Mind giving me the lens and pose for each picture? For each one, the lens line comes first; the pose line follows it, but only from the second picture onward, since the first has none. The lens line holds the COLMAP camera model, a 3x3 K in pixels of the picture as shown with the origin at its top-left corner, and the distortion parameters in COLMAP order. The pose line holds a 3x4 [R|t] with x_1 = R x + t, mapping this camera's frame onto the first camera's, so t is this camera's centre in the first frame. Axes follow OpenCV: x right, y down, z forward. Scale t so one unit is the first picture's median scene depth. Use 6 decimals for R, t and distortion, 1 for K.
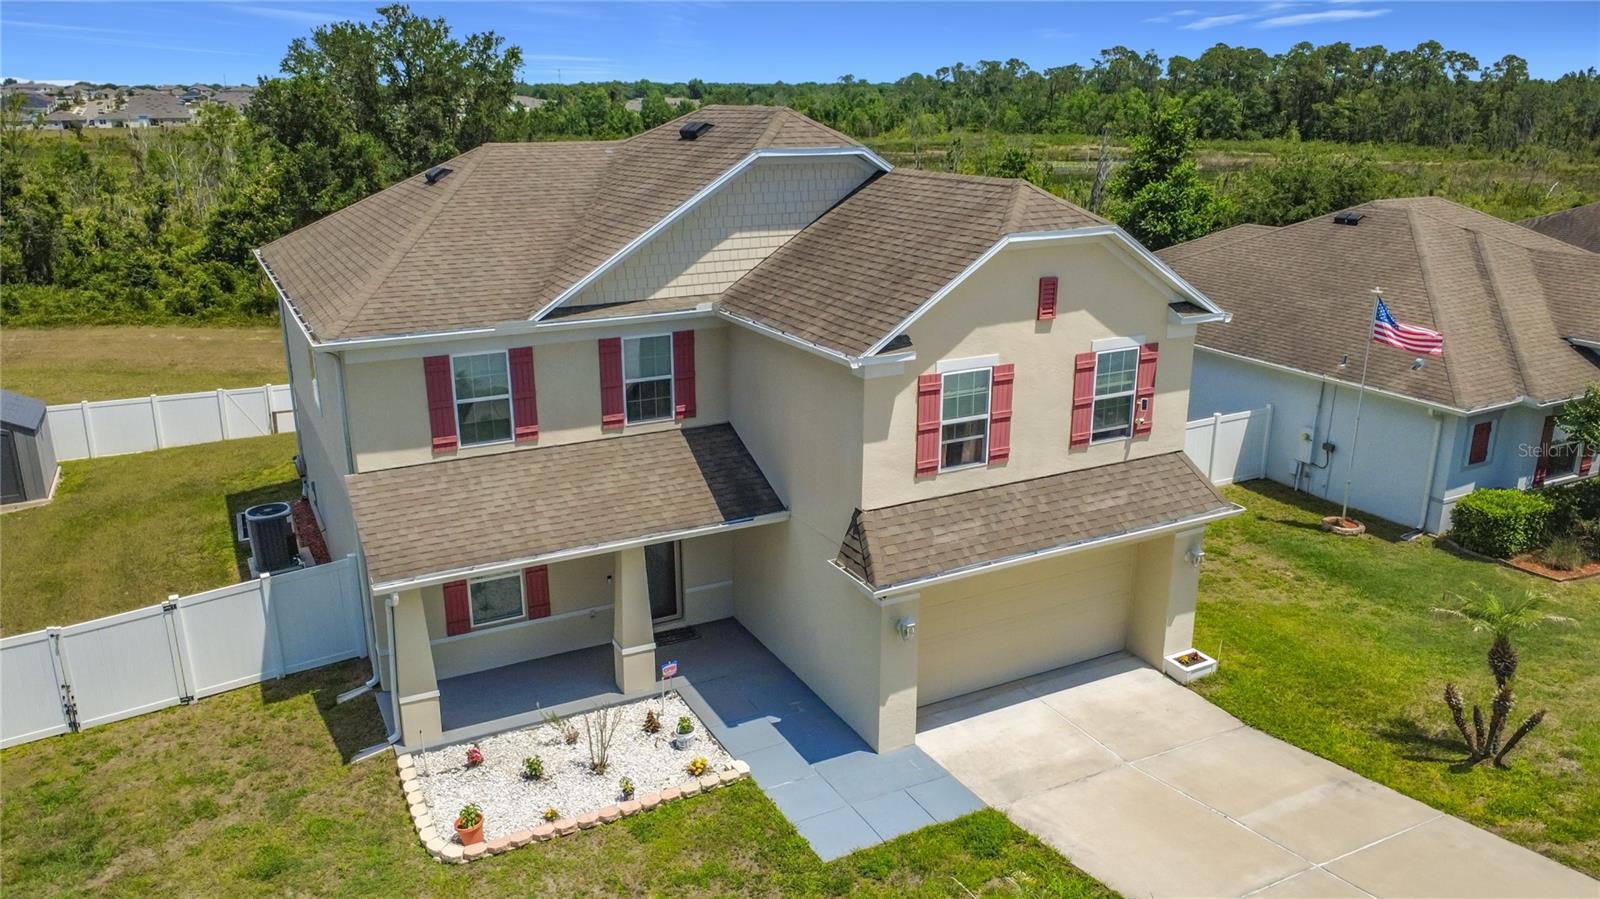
lens RADIAL K [[1170.7, 0, 799.3], [0, 1170.7, 460.3], [0, 0, 1]] dist [0.003587, -0.002411]
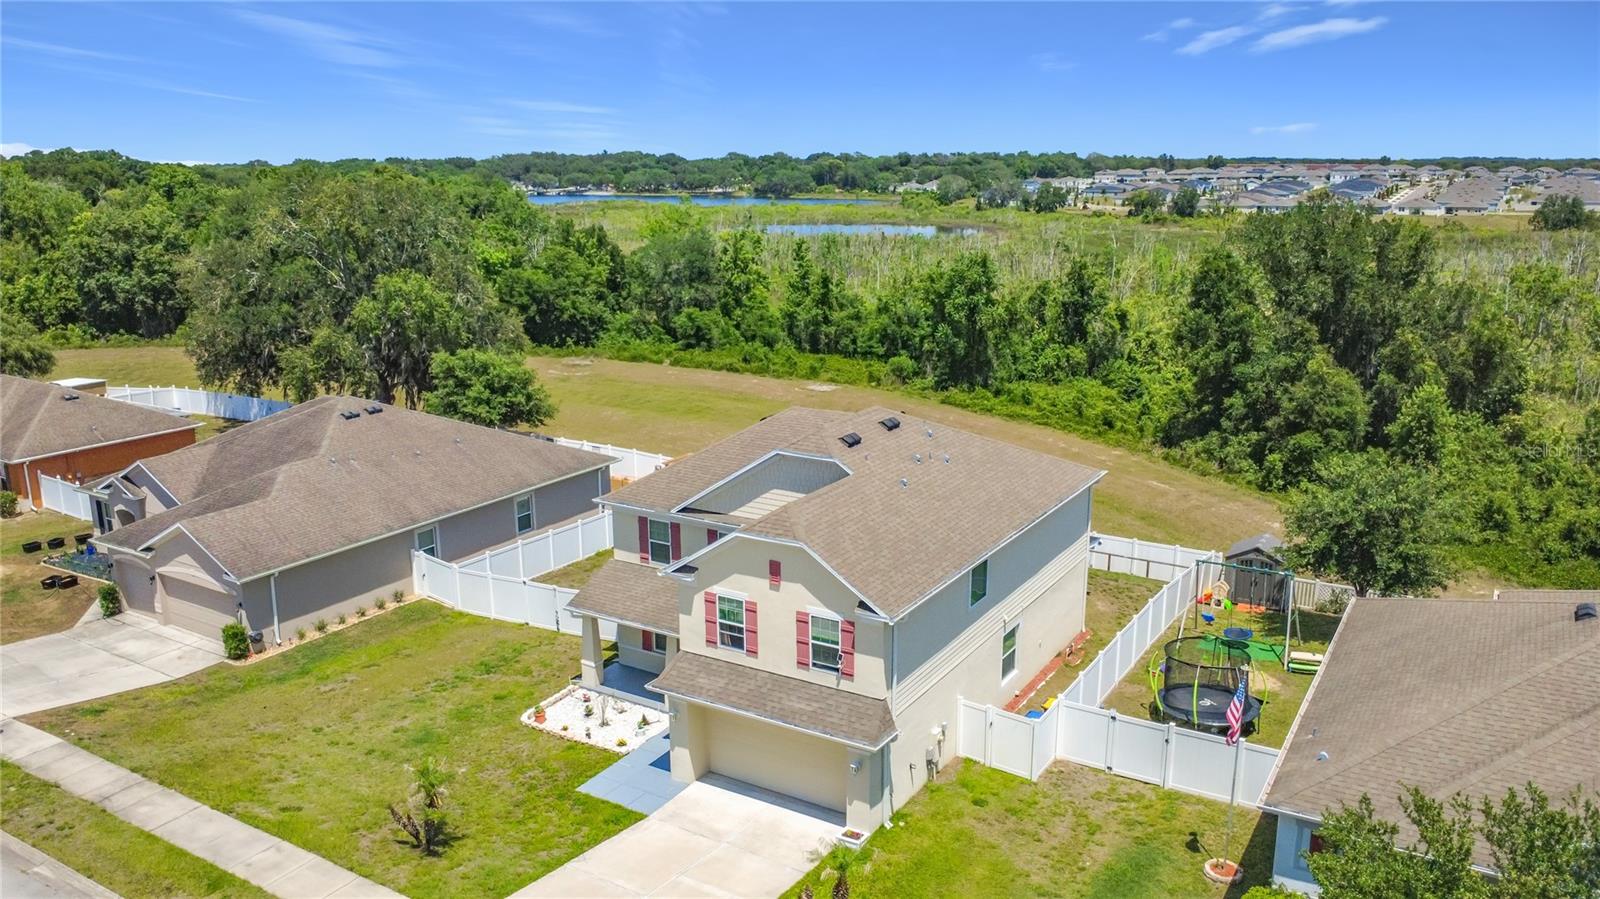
lens RADIAL K [[1190.9, 0, 798.3], [0, 1190.9, 457.6], [0, 0, 1]] dist [-0.021176, -0.005051]
pose [[0.510065, 0.205281, -0.835280, 1.528677], [-0.254110, 0.963721, 0.081675, -0.417155], [0.821743, 0.170594, 0.543724, 0.040724]]
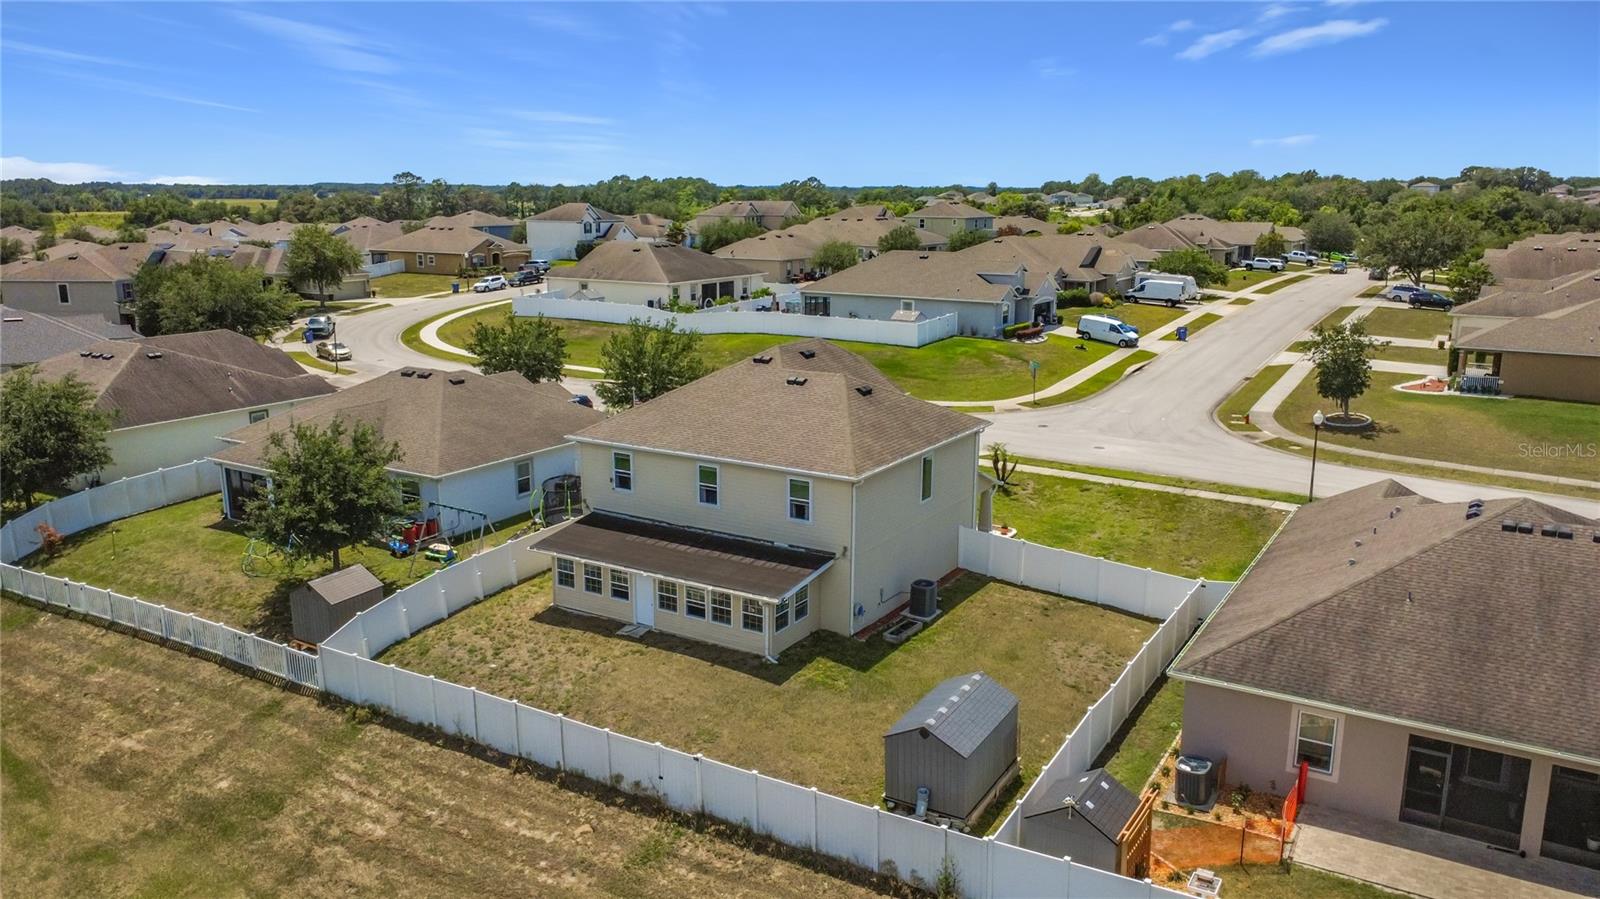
lens RADIAL K [[1180.0, 0, 799.9], [0, 1180.0, 458.0], [0, 0, 1]] dist [0.005268, -0.007130]
pose [[-0.507341, -0.190764, 0.840366, -2.383597], [0.258003, 0.896832, 0.359342, -1.073537], [-0.822216, 0.399126, -0.405782, 2.340151]]
